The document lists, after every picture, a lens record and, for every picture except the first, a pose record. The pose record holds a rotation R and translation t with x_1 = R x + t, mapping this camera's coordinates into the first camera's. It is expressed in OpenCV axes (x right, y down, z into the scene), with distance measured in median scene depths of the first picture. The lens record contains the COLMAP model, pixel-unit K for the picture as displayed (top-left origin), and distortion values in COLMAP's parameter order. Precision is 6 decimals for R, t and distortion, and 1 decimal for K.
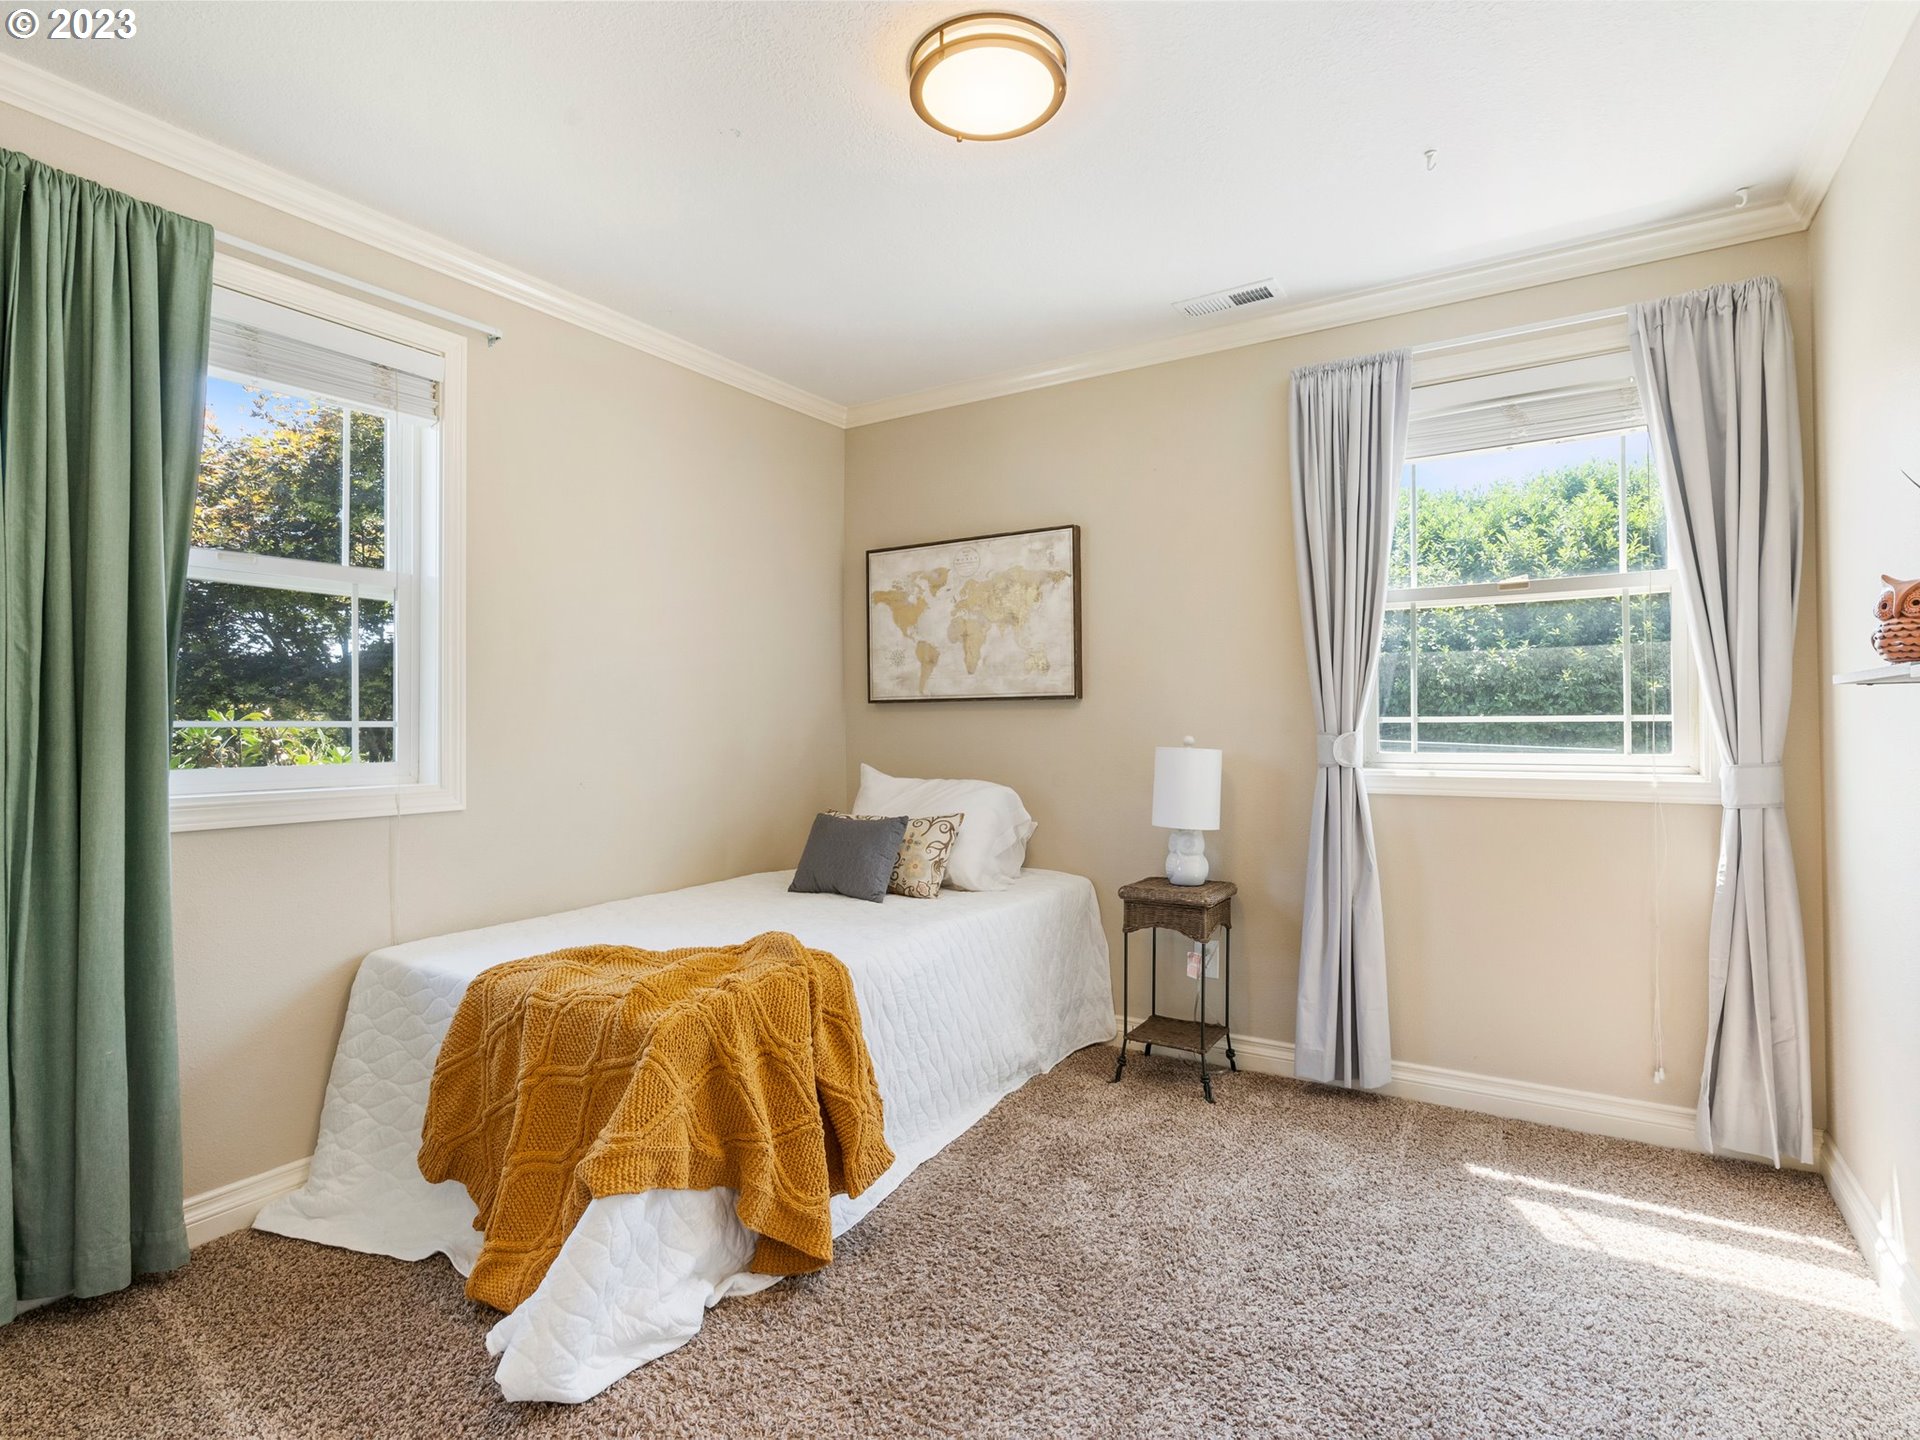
lens RADIAL K [[979.4, 0, 959.0], [0, 979.4, 720.9], [0, 0, 1]] dist [0.000662, 0.000066]
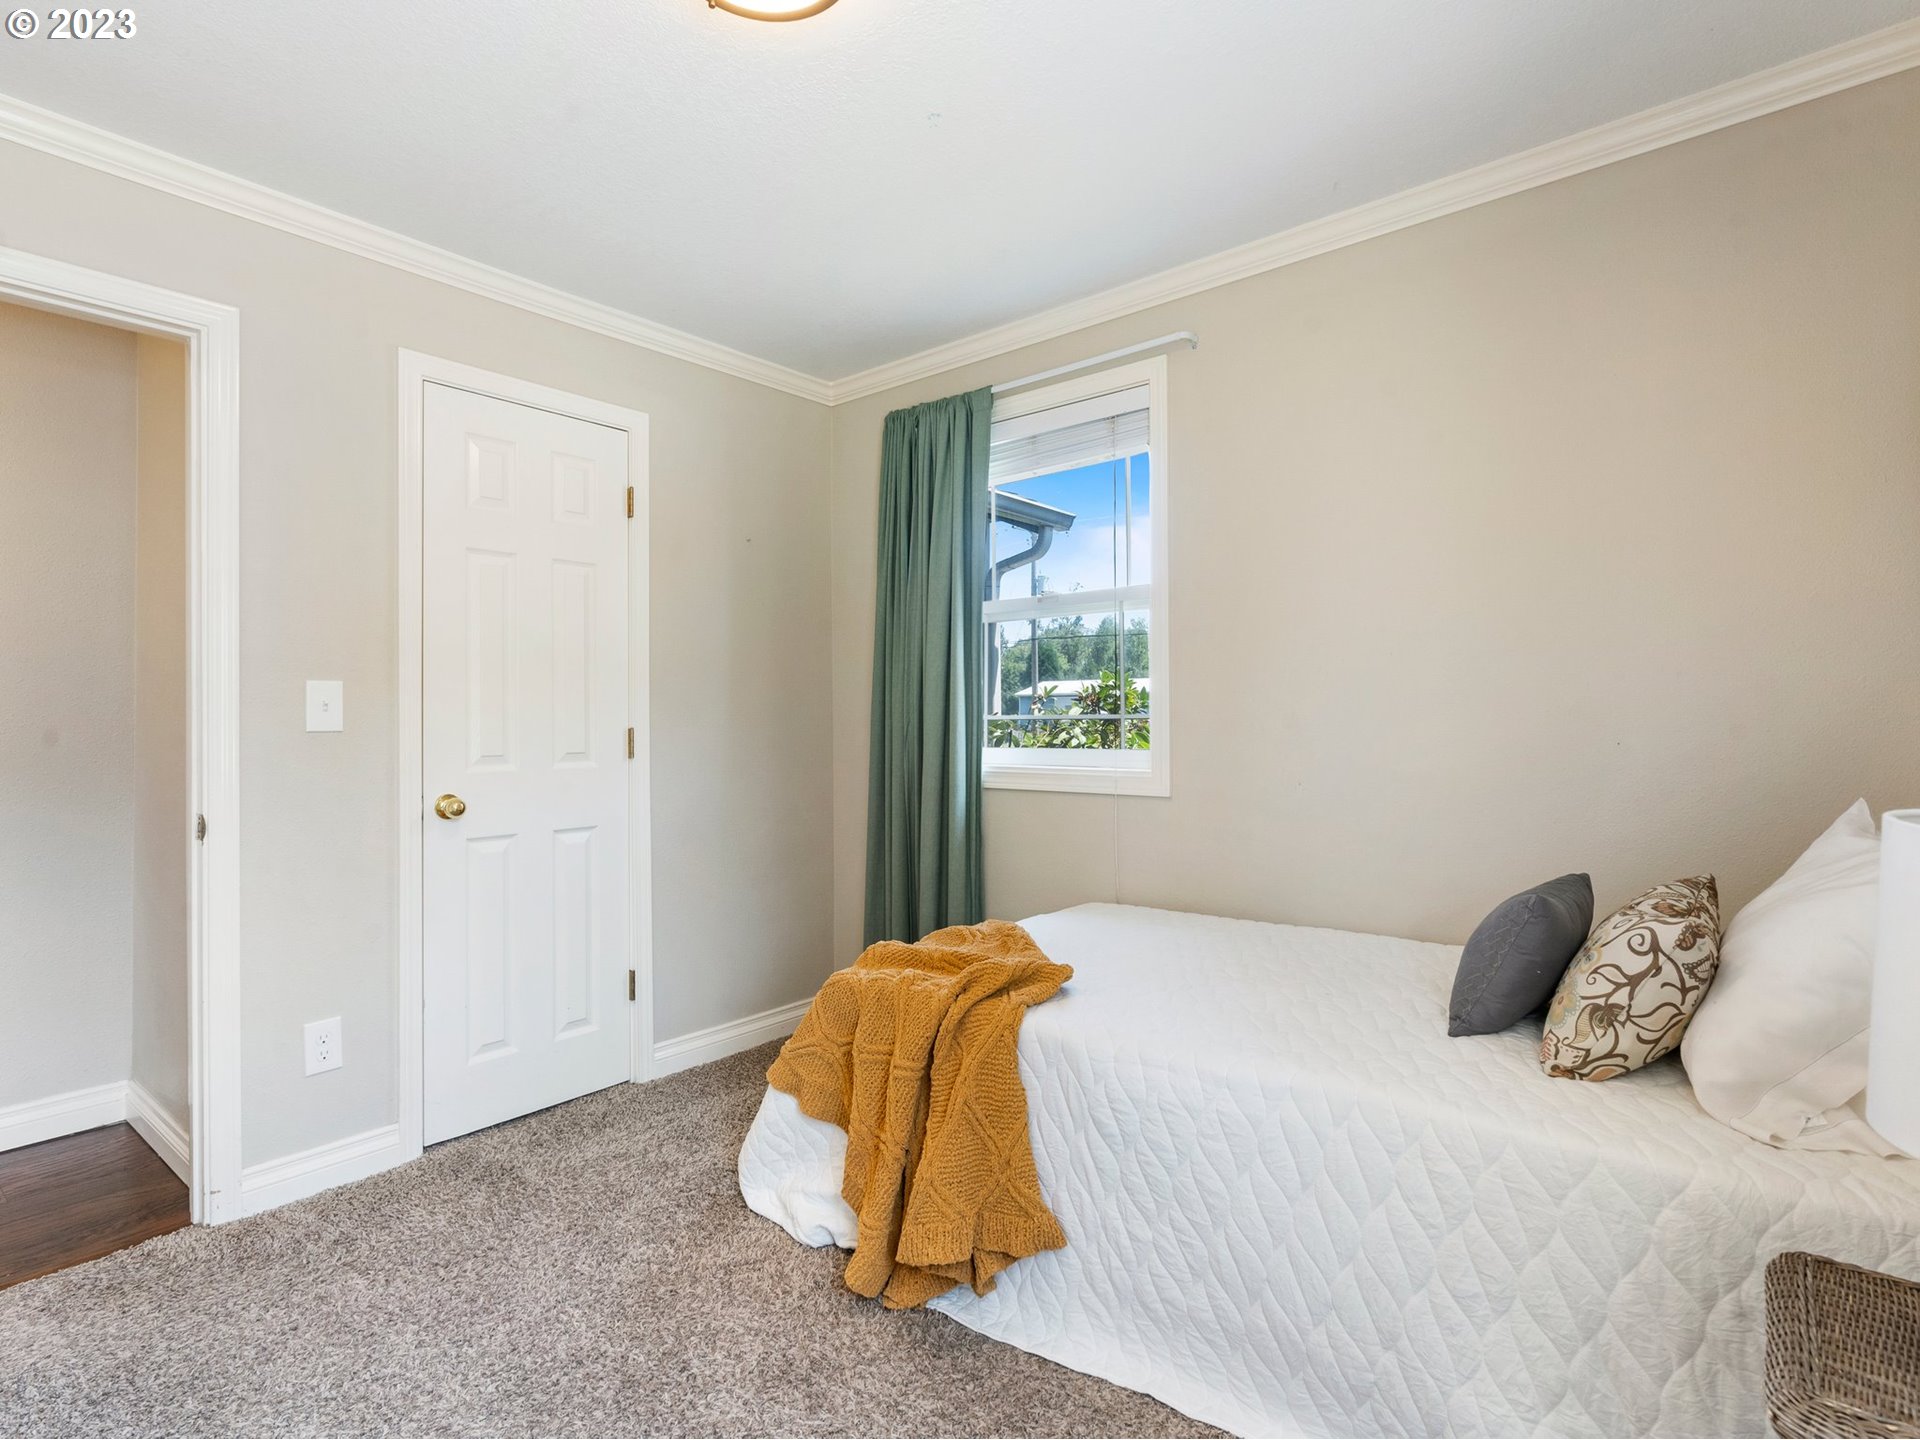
lens RADIAL K [[979.4, 0, 959.6], [0, 979.4, 719.0], [0, 0, 1]] dist [0.000662, 0.000066]
pose [[-0.136491, 0.002328, -0.990639, 0.722890], [0.006607, 0.999977, 0.001440, 0.004215], [0.990619, -0.006349, -0.136504, 1.139208]]
